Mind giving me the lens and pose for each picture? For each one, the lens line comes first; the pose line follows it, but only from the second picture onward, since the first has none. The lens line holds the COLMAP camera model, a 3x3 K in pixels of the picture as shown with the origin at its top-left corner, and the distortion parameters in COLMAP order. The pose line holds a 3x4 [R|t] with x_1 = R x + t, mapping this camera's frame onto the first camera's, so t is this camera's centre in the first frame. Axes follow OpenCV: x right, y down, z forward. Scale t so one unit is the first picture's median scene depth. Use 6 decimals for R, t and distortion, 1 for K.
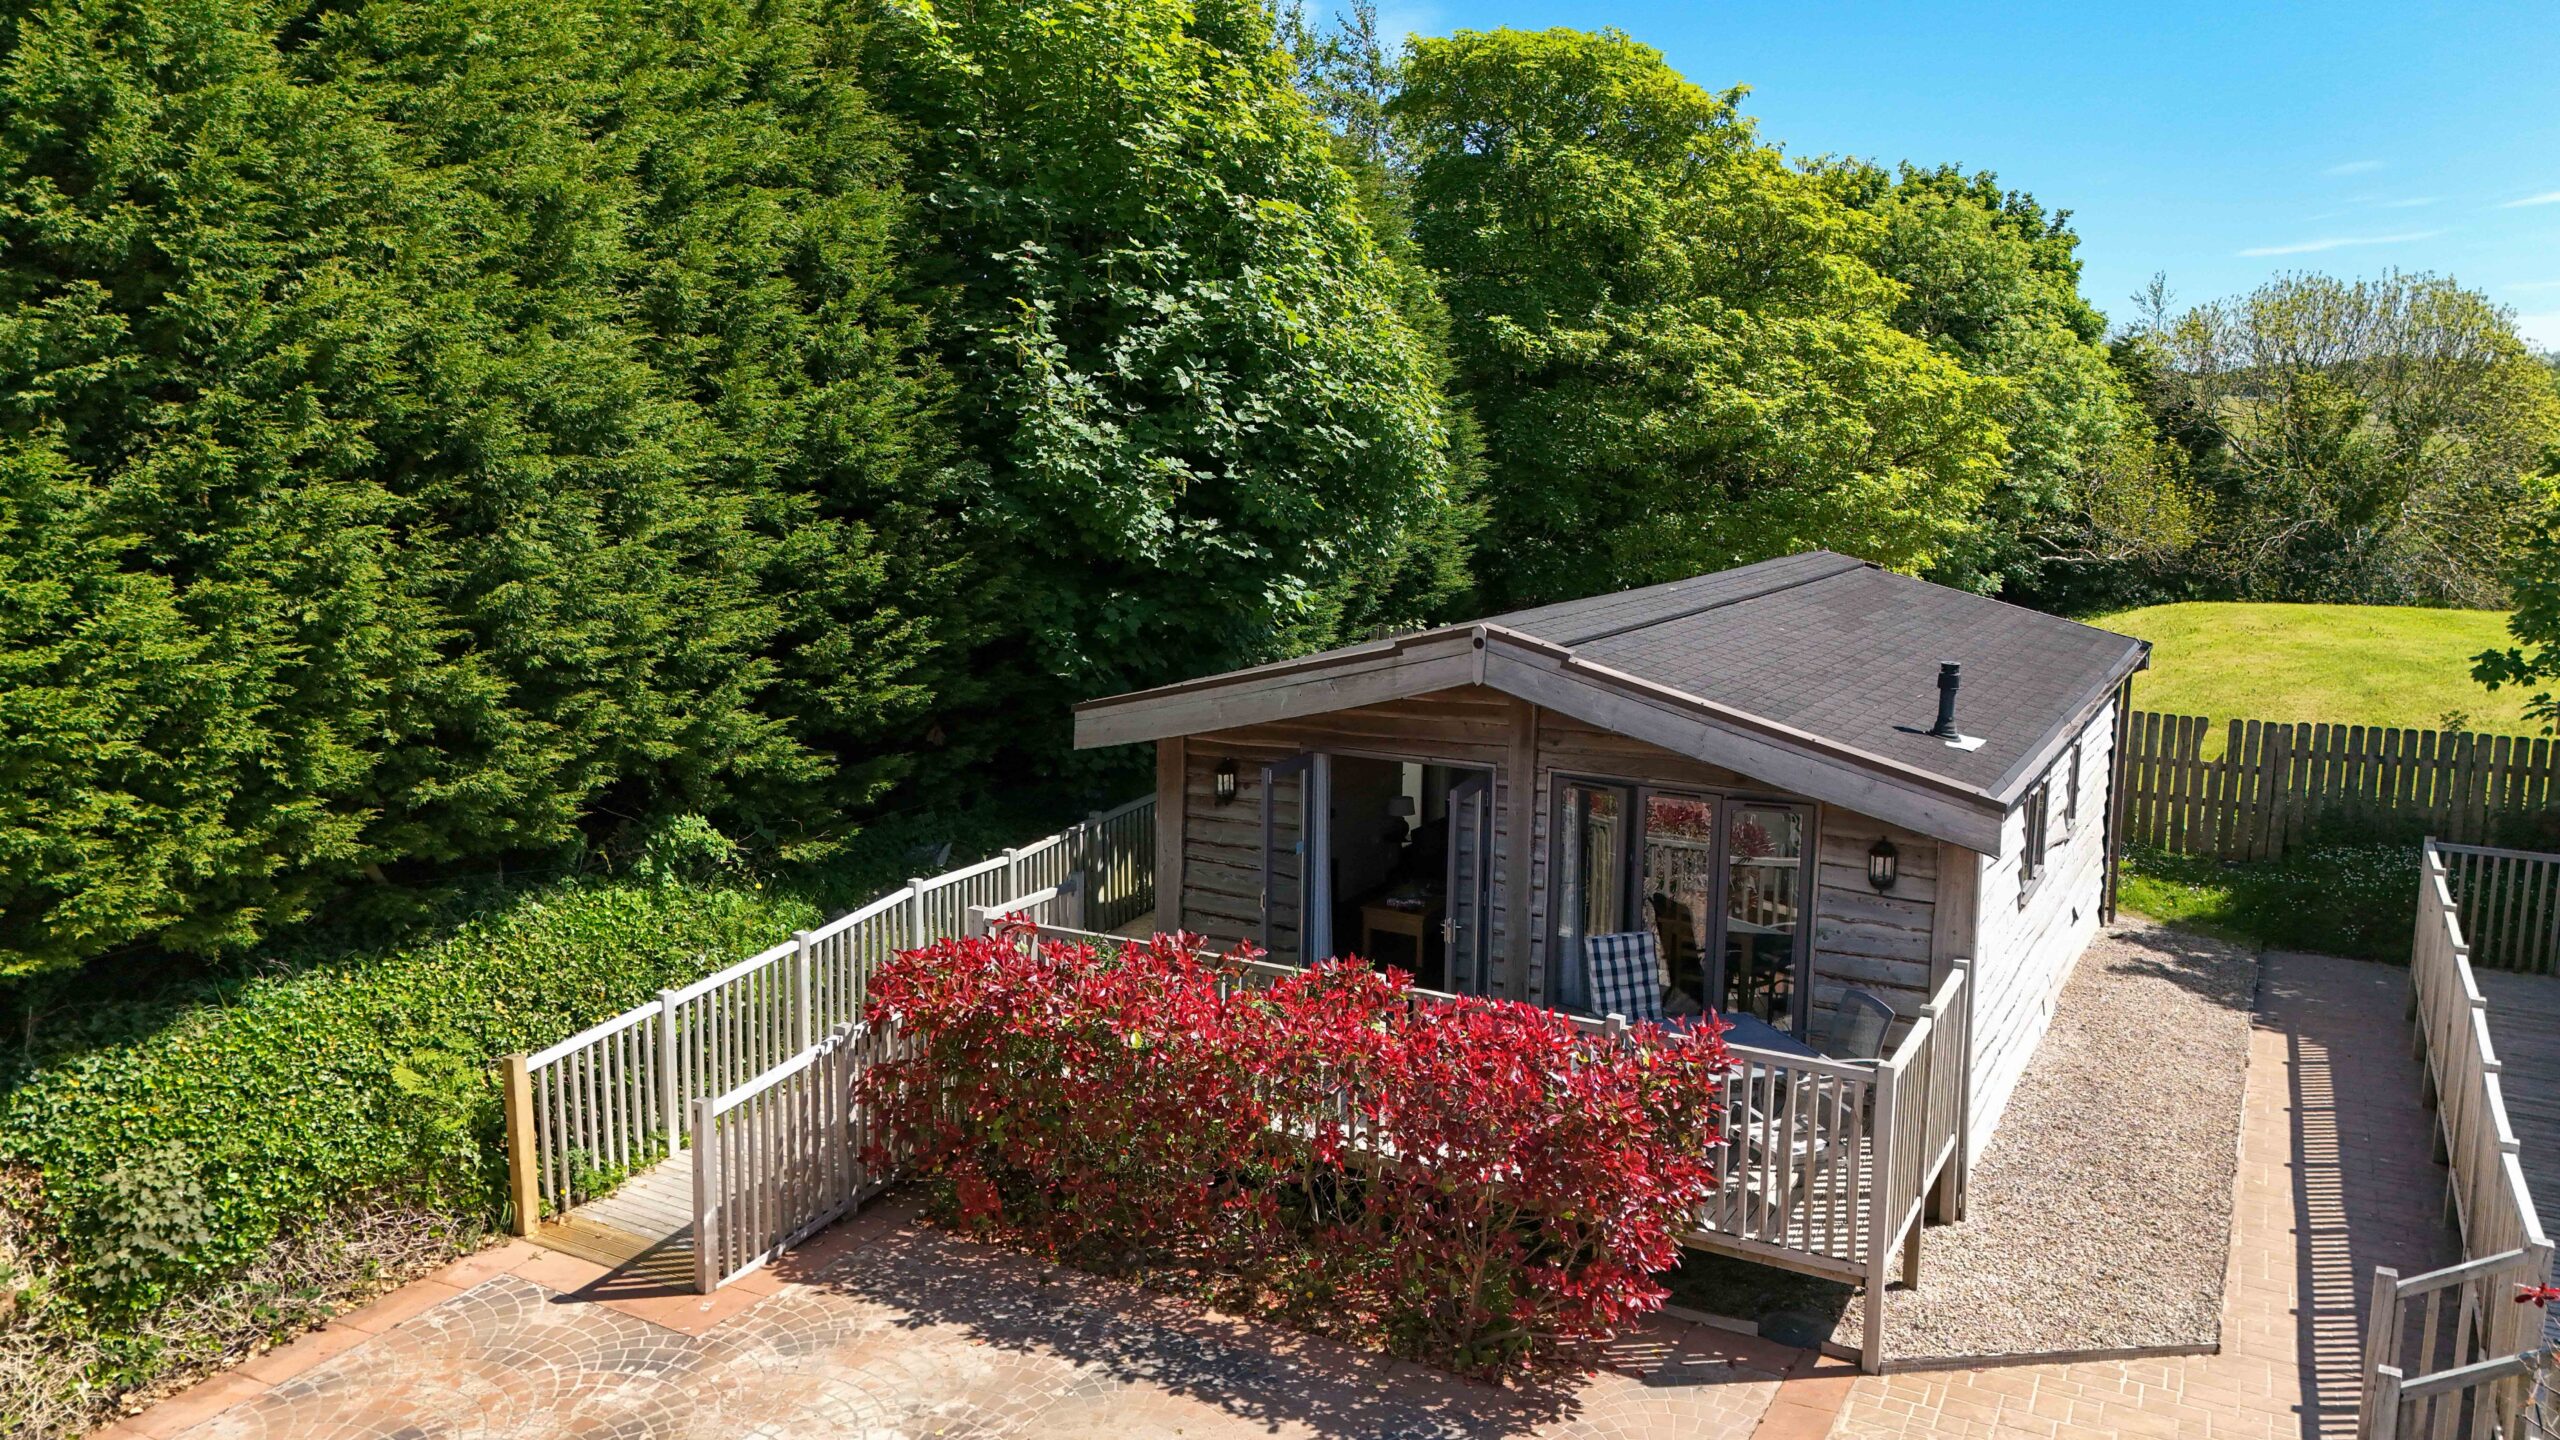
lens RADIAL K [[1872.8, 0, 1282.6], [0, 1872.8, 727.2], [0, 0, 1]] dist [0.076796, -0.064843]
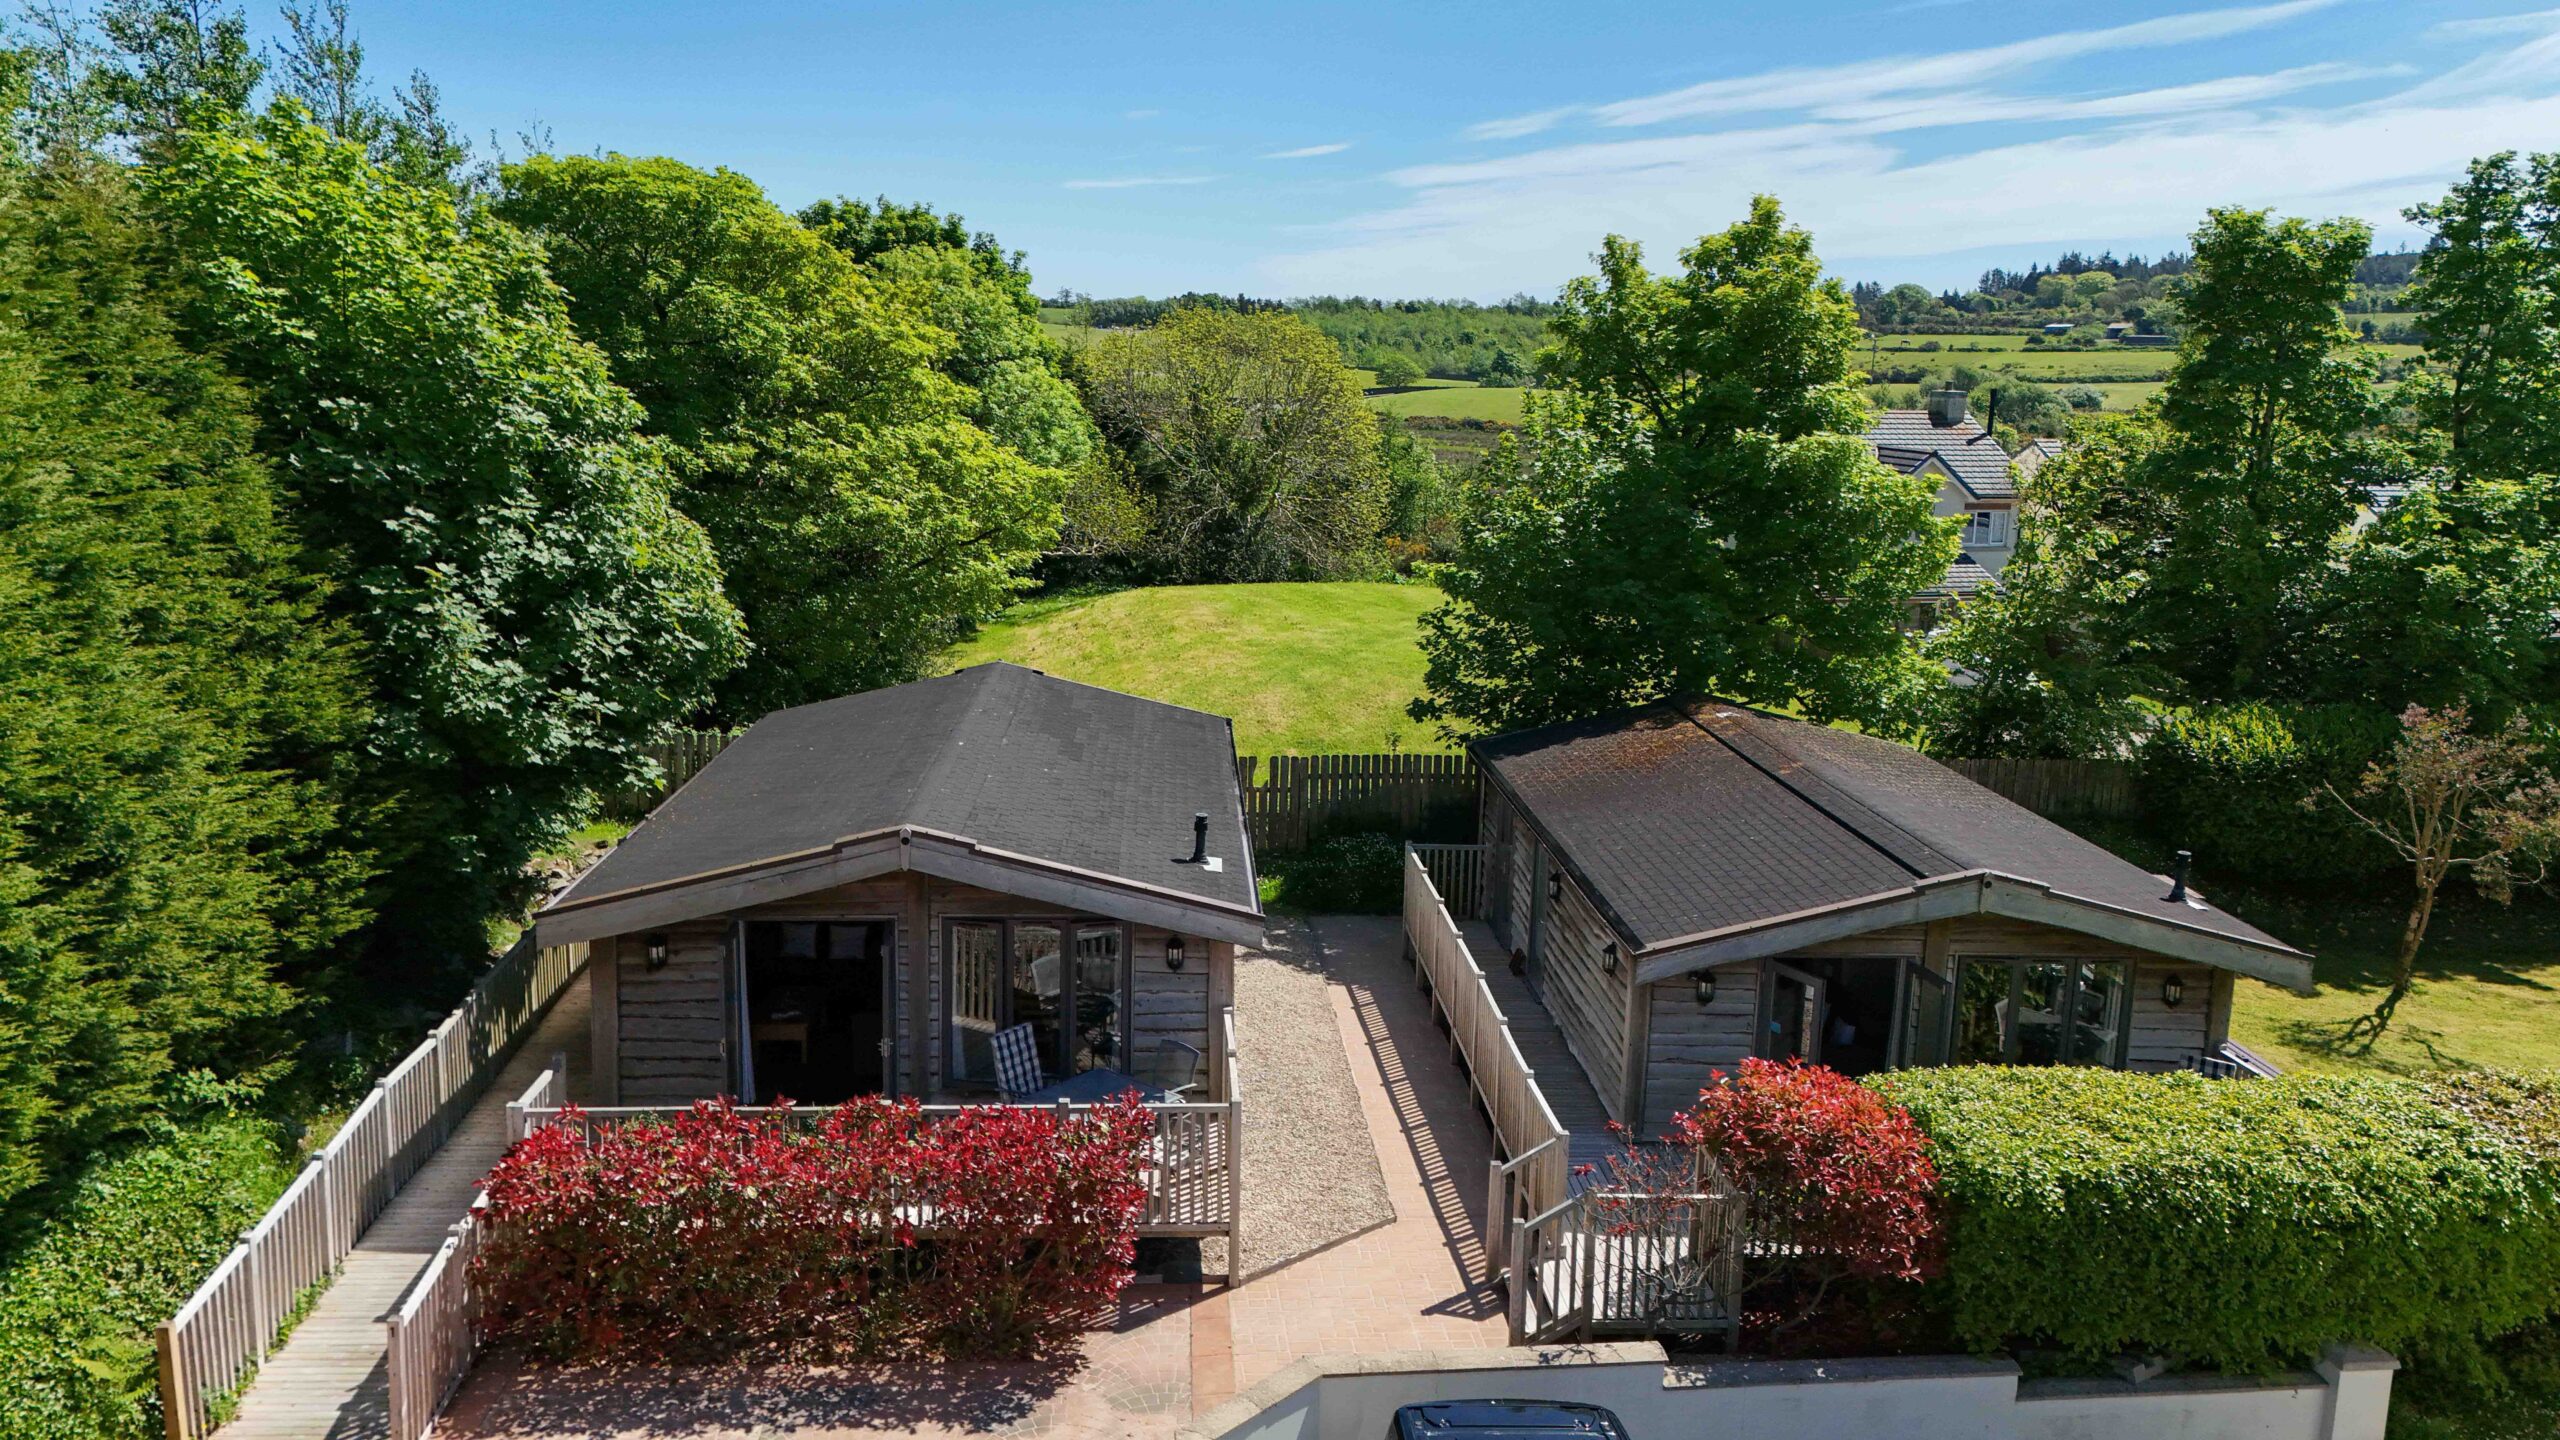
lens RADIAL K [[1872.8, 0, 1280.7], [0, 1872.8, 729.0], [0, 0, 1]] dist [0.076796, -0.064843]
pose [[0.846375, -0.099201, 0.523267, -0.330211], [0.074555, 0.994894, 0.068022, -0.176327], [-0.527343, -0.018560, 0.849450, -0.279538]]
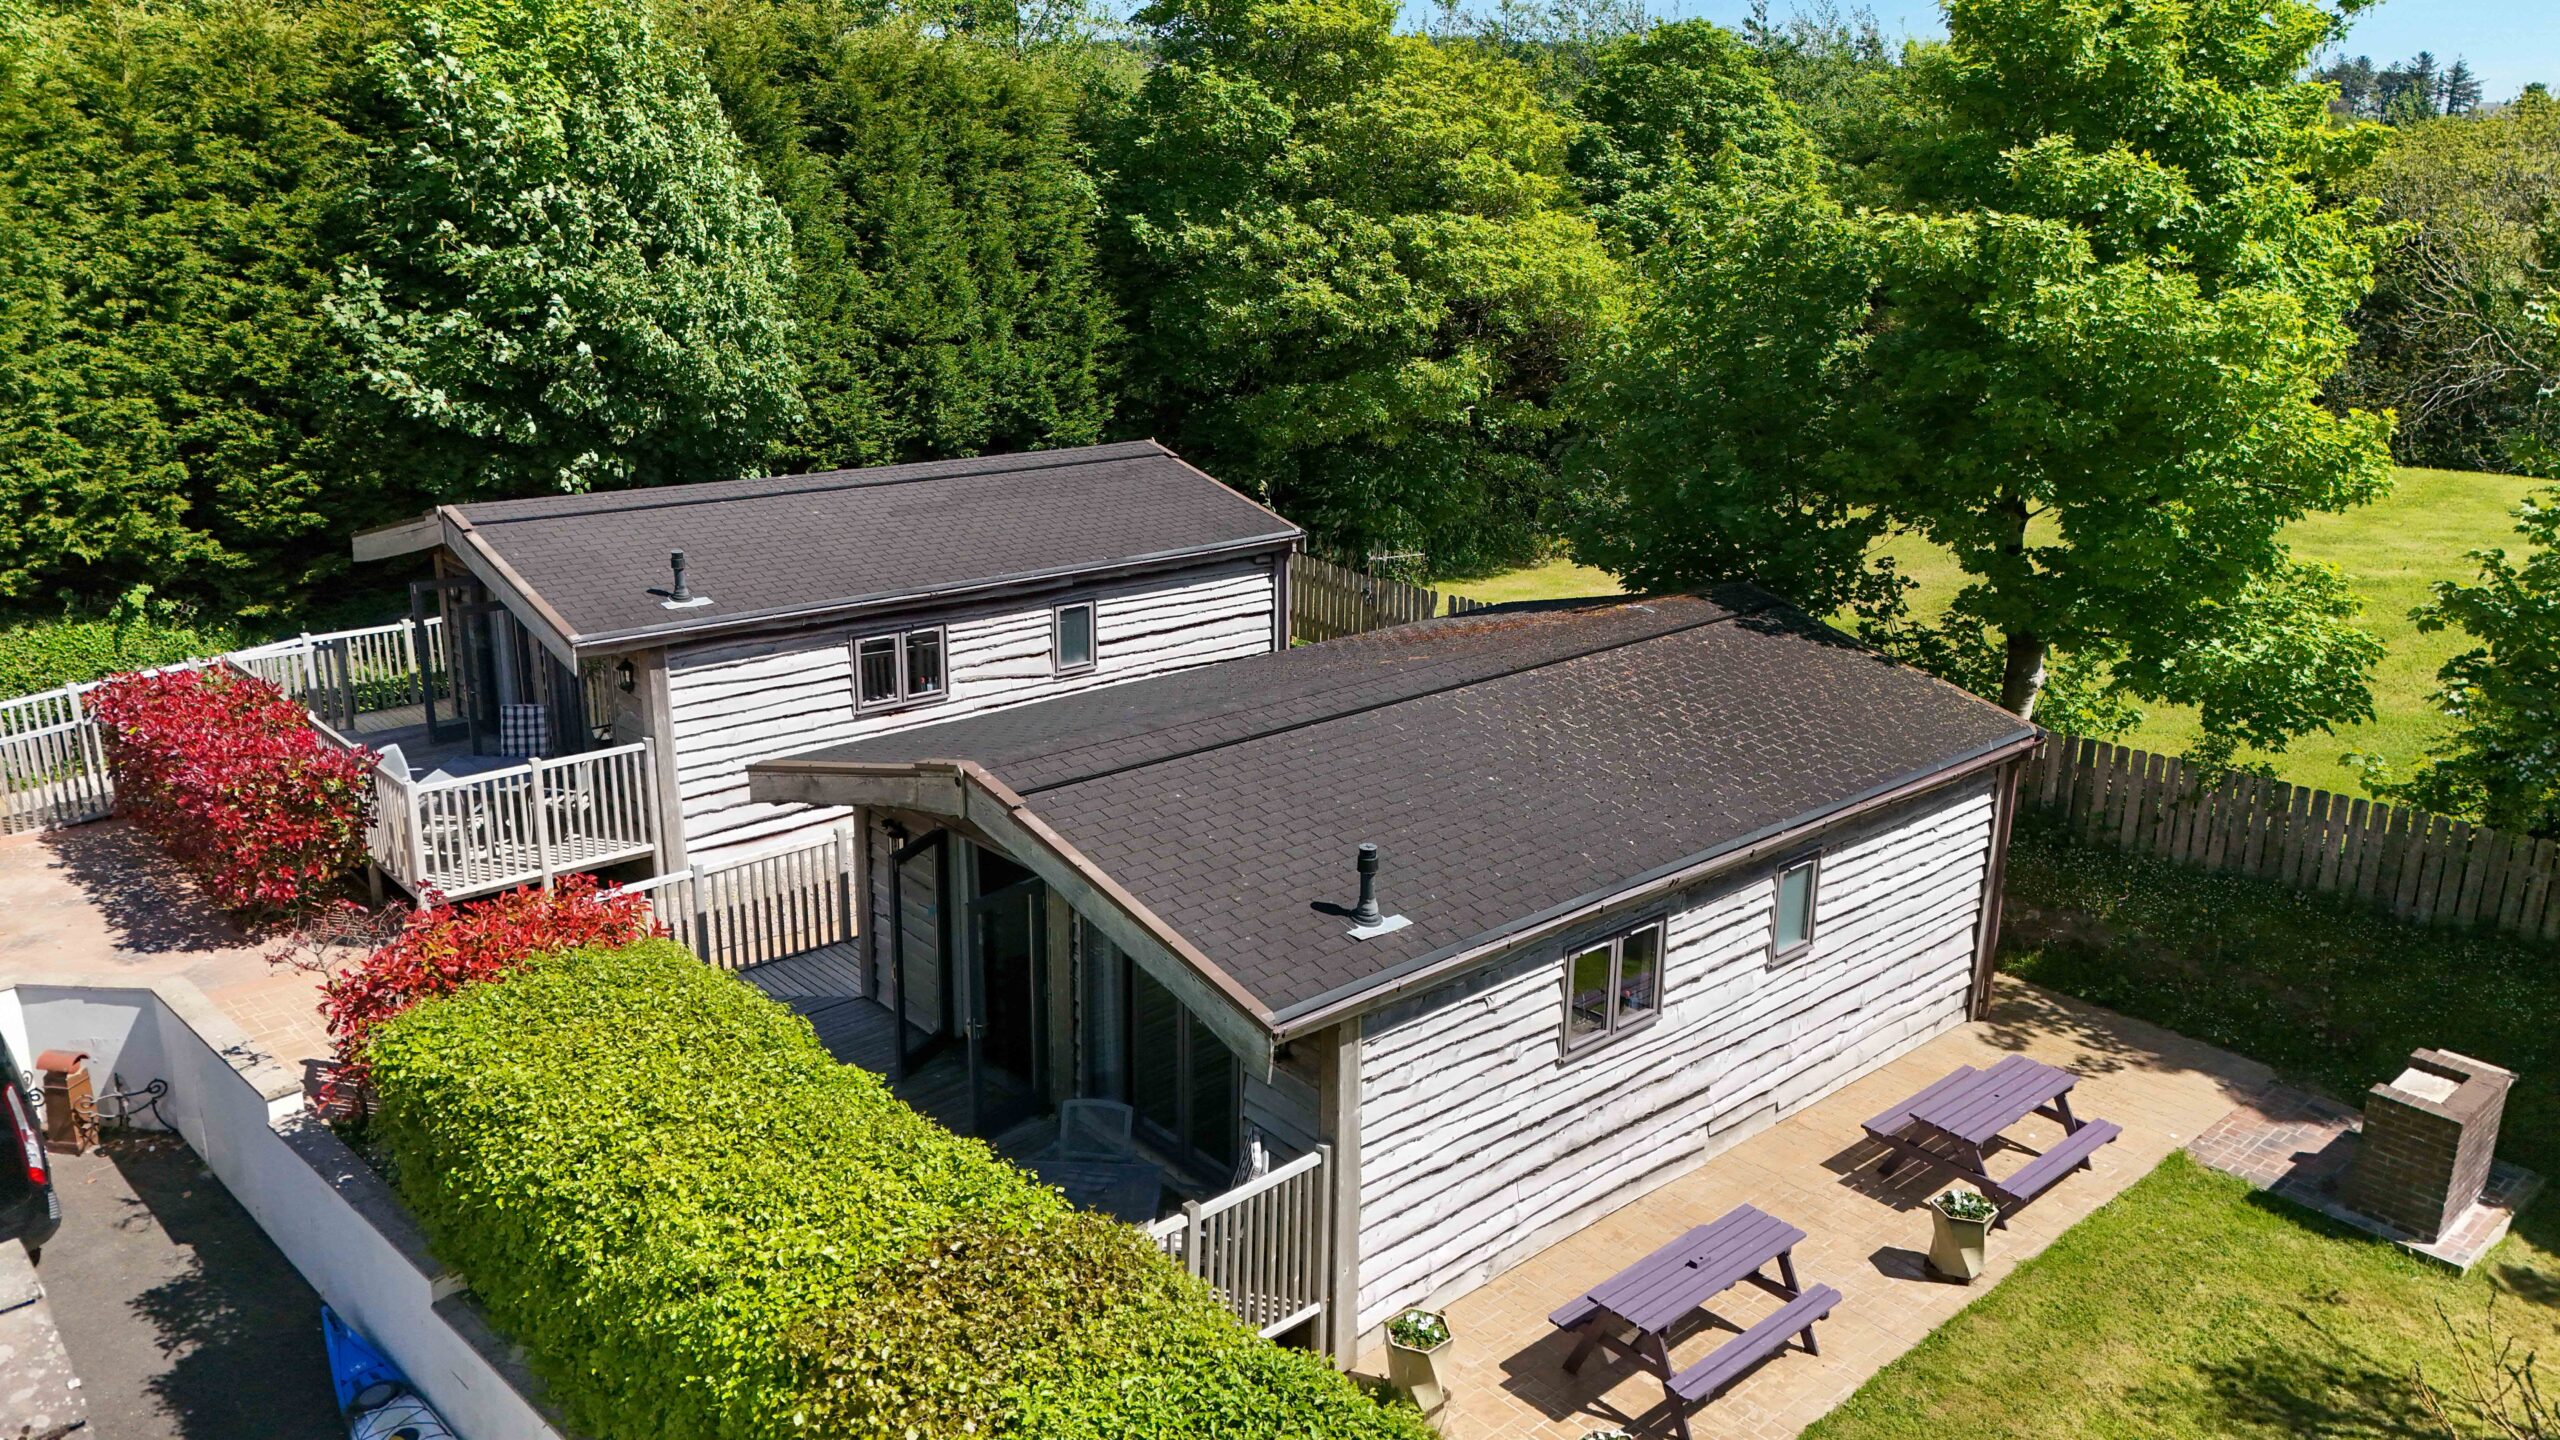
lens RADIAL K [[1872.8, 0, 1286.1], [0, 1872.8, 729.0], [0, 0, 1]] dist [0.076796, -0.064843]
pose [[0.943455, 0.099742, -0.316140, 1.173672], [-0.058738, 0.988870, 0.136697, -0.116141], [0.326255, -0.110398, 0.938813, -0.283078]]
